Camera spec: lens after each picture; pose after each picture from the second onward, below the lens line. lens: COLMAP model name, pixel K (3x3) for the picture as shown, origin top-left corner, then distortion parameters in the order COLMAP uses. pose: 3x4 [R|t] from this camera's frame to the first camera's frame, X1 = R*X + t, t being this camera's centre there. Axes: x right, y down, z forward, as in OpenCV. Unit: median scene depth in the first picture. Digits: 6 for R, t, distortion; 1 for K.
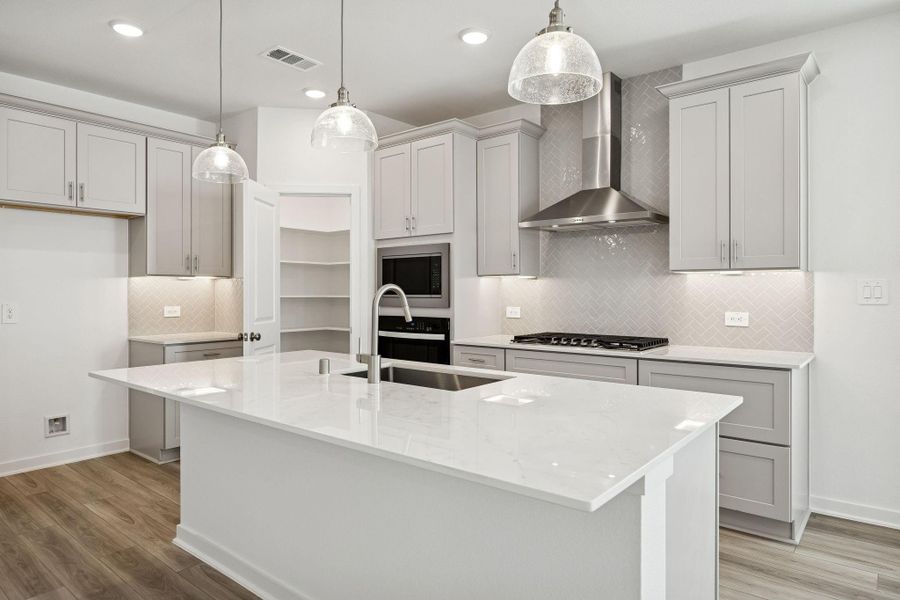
lens RADIAL K [[548.8, 0, 449.4], [0, 548.8, 294.5], [0, 0, 1]] dist [-0.019955, -0.000494]
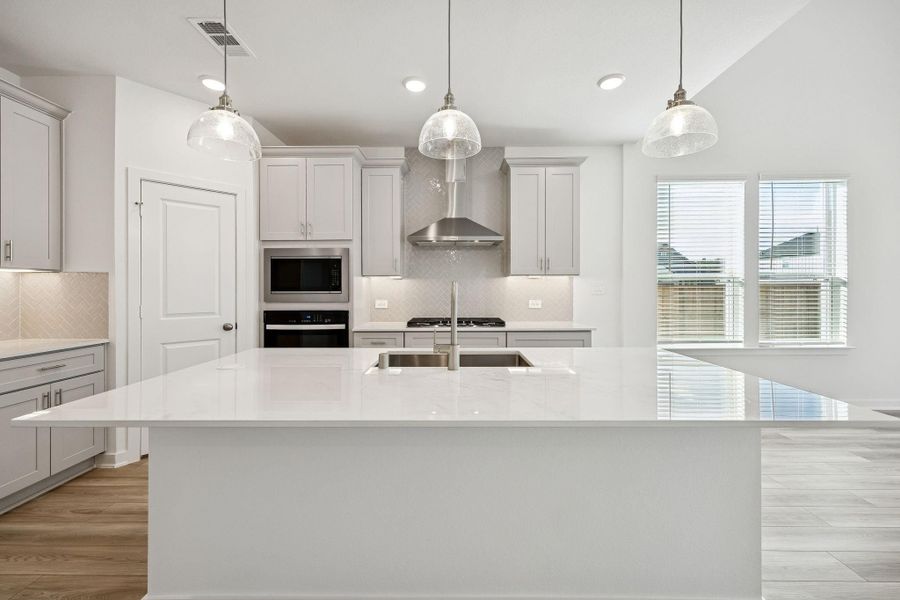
lens RADIAL K [[365.2, 0, 450.8], [0, 365.2, 292.6], [0, 0, 1]] dist [0.000057, 0.000010]
pose [[0.777023, -0.007788, 0.629424, -0.330469], [0.005720, 0.999970, 0.005312, 0.000891], [-0.629446, -0.000527, 0.777044, 0.231603]]
